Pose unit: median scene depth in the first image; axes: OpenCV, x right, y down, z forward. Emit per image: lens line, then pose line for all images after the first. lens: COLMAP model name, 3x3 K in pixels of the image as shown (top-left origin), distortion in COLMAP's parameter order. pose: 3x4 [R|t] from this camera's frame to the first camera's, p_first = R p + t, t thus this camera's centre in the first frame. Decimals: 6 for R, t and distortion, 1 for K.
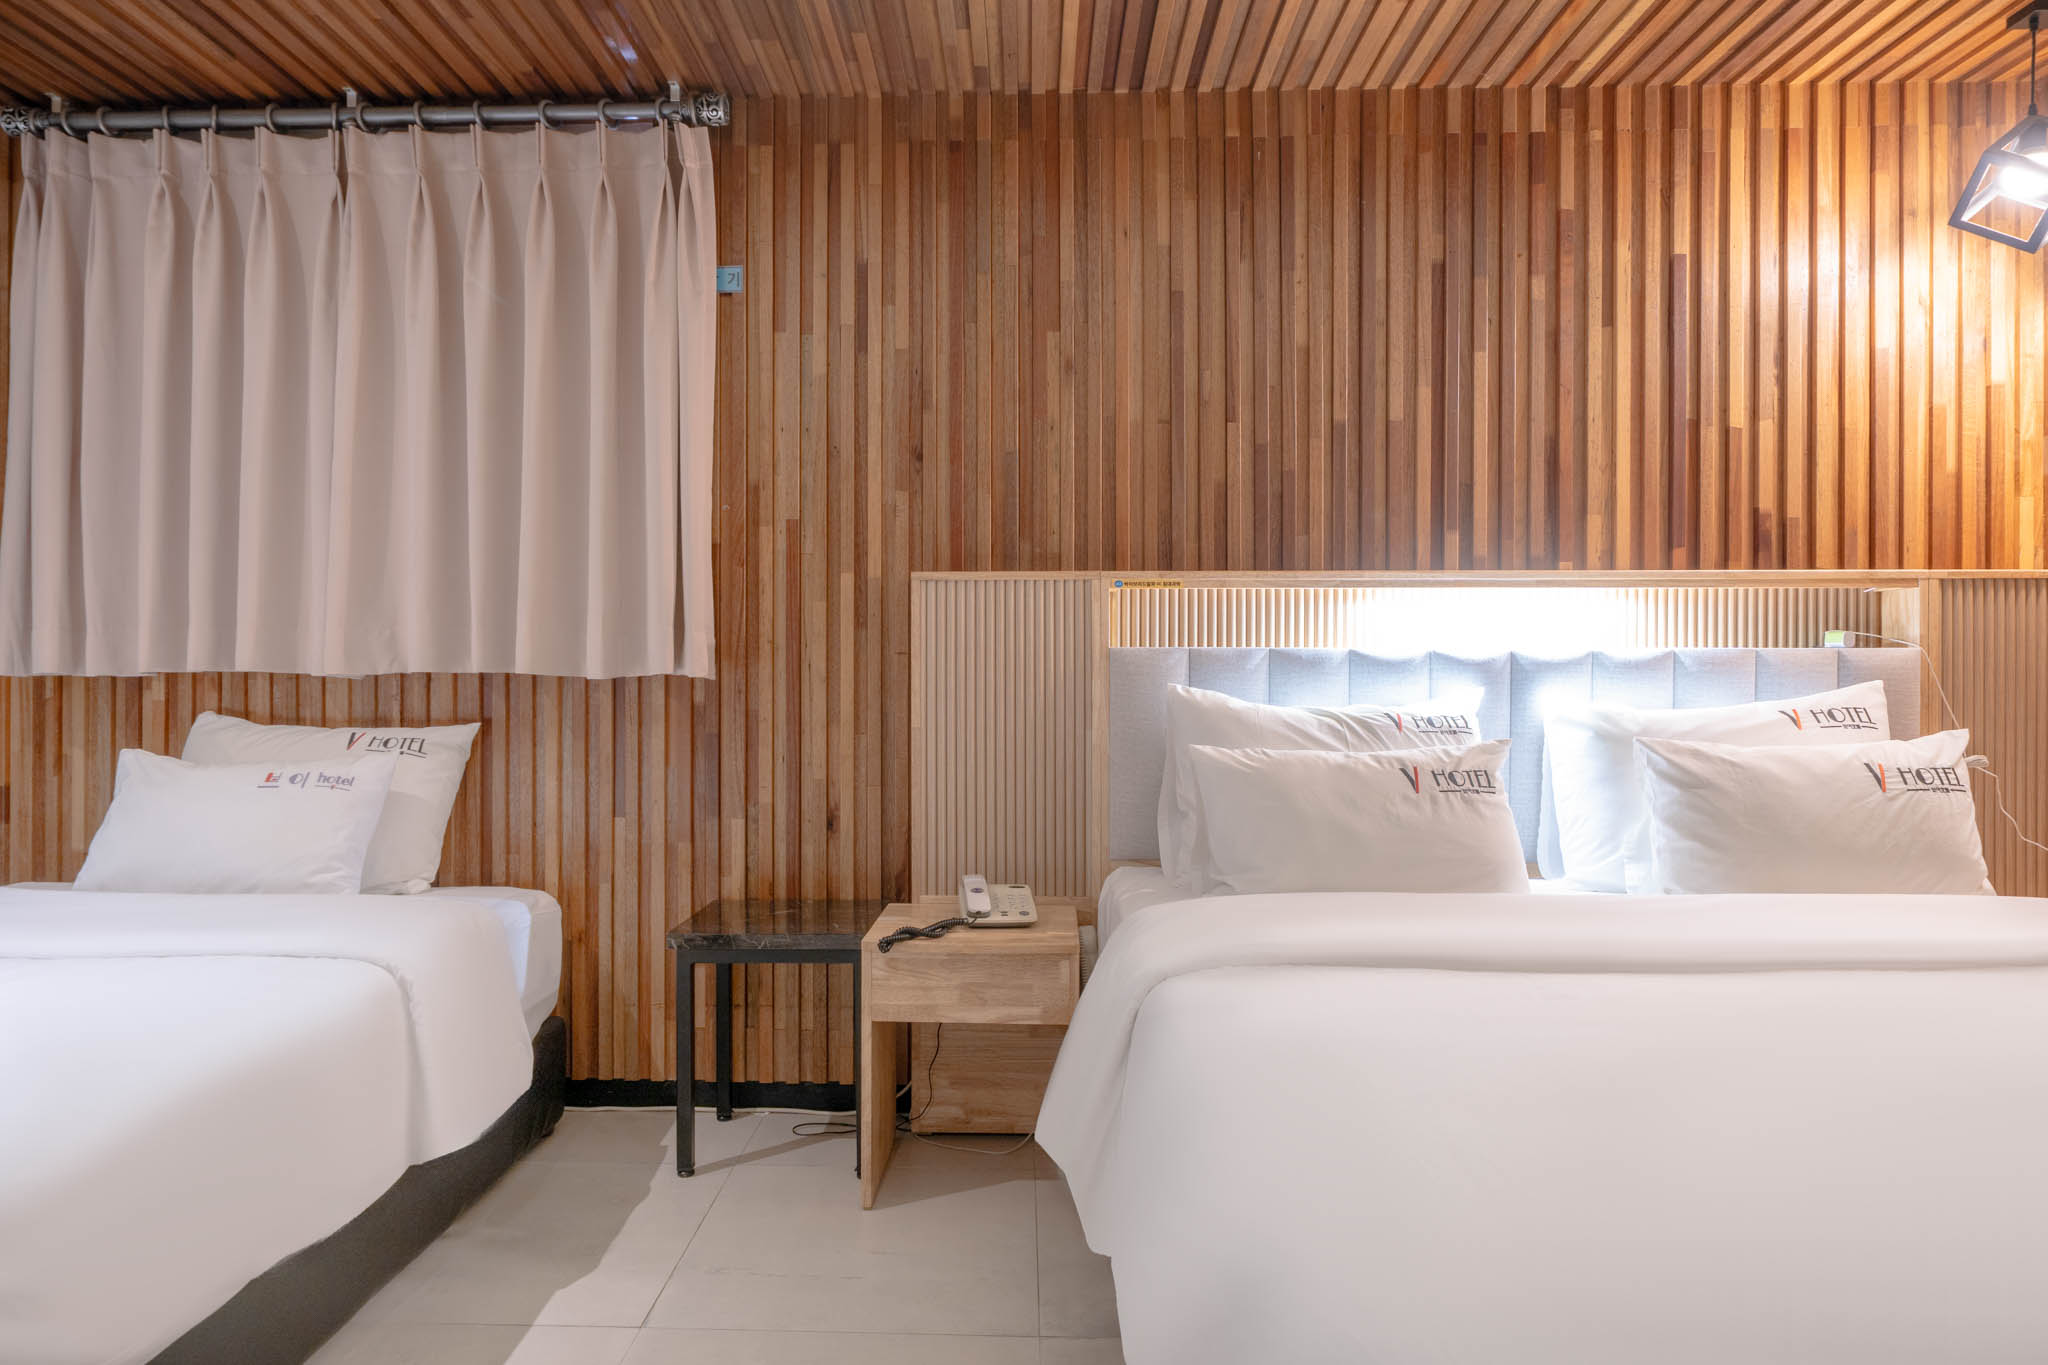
lens RADIAL K [[1252.4, 0, 1006.1], [0, 1252.4, 650.9], [0, 0, 1]] dist [0.010192, 0.000005]
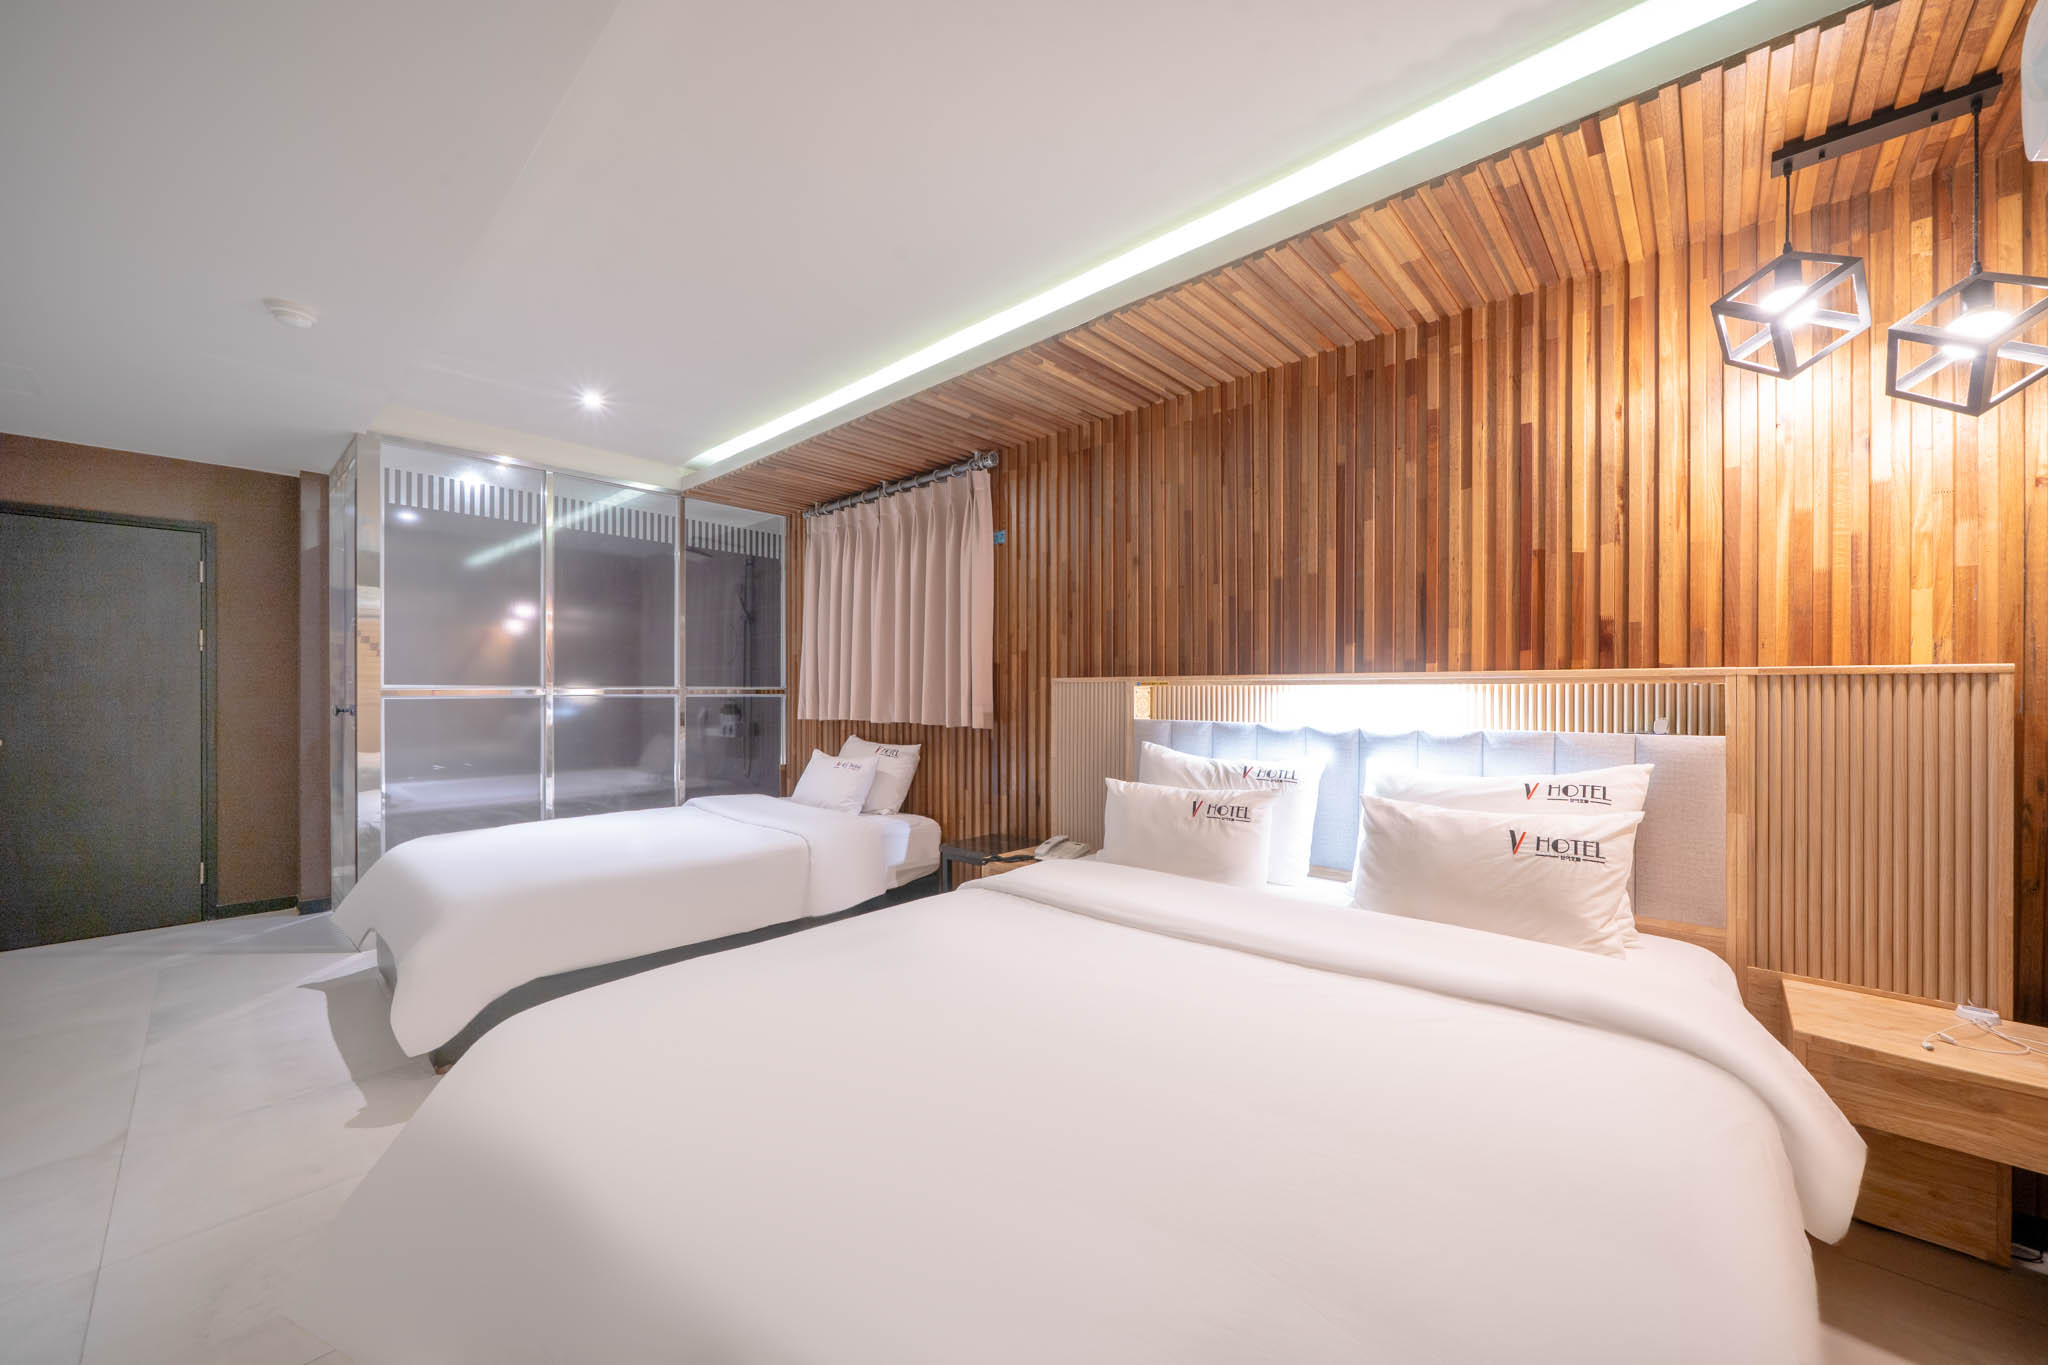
lens RADIAL K [[791.7, 0, 1034.4], [0, 791.7, 687.8], [0, 0, 1]] dist [0.001095, 0.000480]
pose [[0.742799, -0.001213, -0.669514, 0.704217], [0.000090, 0.999999, -0.001713, -0.044460], [0.669515, 0.001212, 0.742798, 0.061609]]
